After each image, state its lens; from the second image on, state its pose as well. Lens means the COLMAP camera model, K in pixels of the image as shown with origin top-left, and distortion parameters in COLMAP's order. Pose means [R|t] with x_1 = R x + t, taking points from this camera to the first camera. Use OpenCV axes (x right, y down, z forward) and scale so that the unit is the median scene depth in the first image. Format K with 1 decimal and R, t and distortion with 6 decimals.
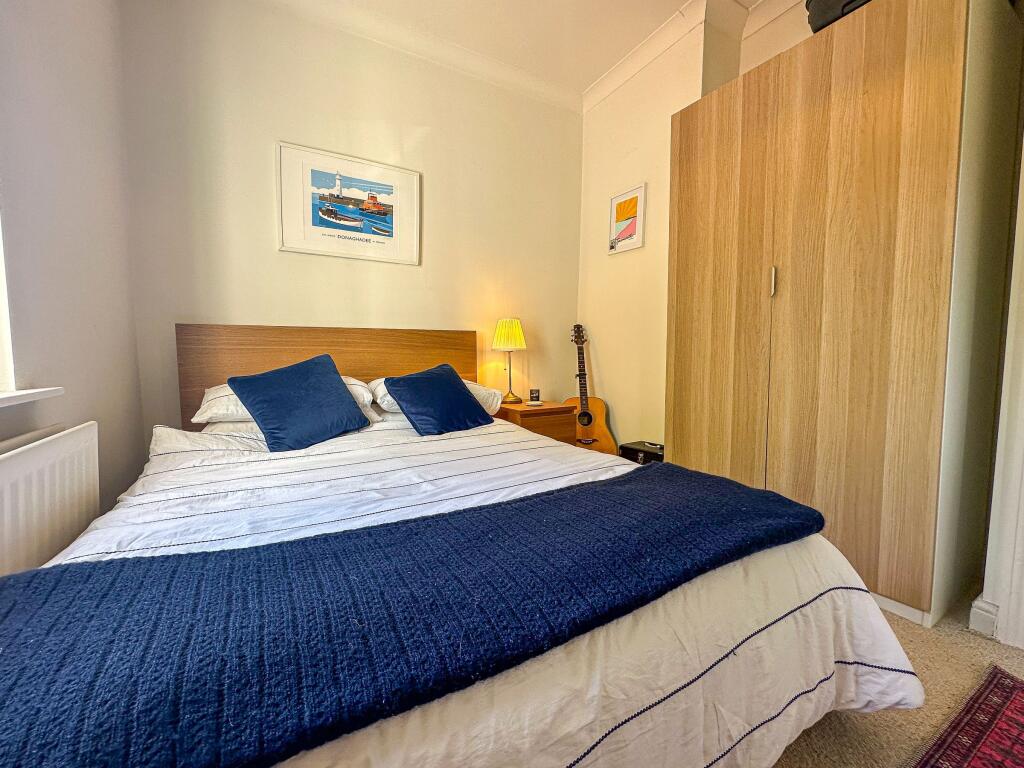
lens RADIAL K [[420.4, 0, 514.6], [0, 420.4, 381.6], [0, 0, 1]] dist [-0.001666, 0.000017]
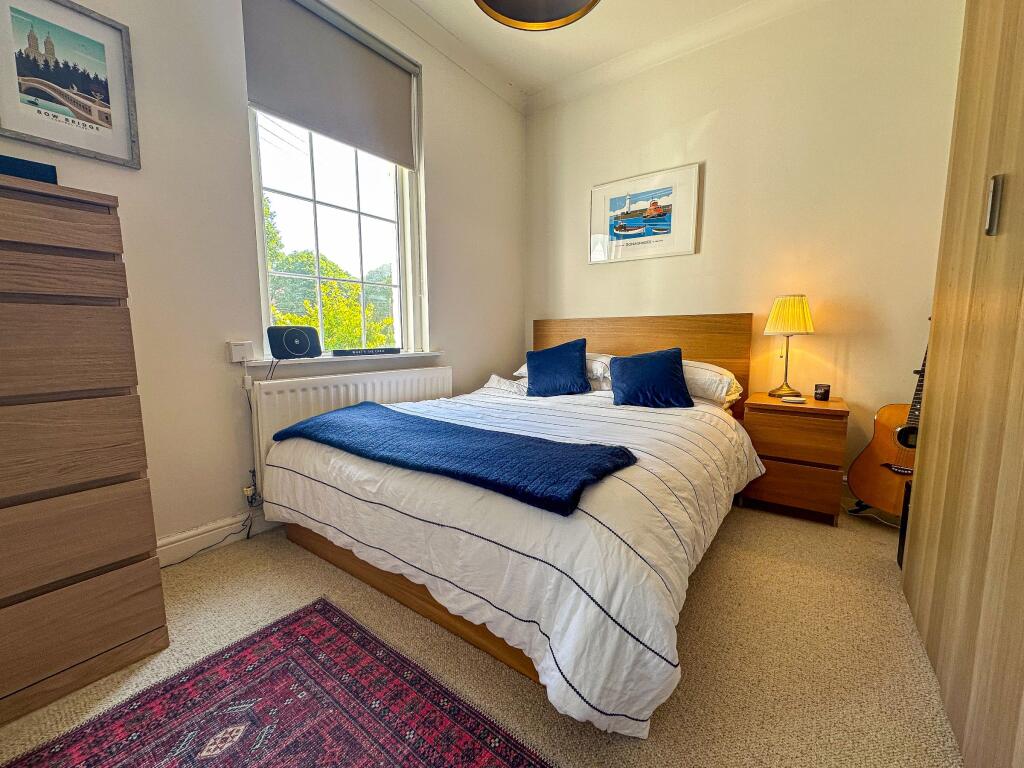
lens RADIAL K [[420.4, 0, 511.3], [0, 420.4, 381.3], [0, 0, 1]] dist [-0.001666, 0.000017]
pose [[0.400922, 0.099371, -0.910707, 0.629365], [-0.058975, 0.994837, 0.082588, -0.020102], [0.914212, 0.020597, 0.404713, 0.177803]]
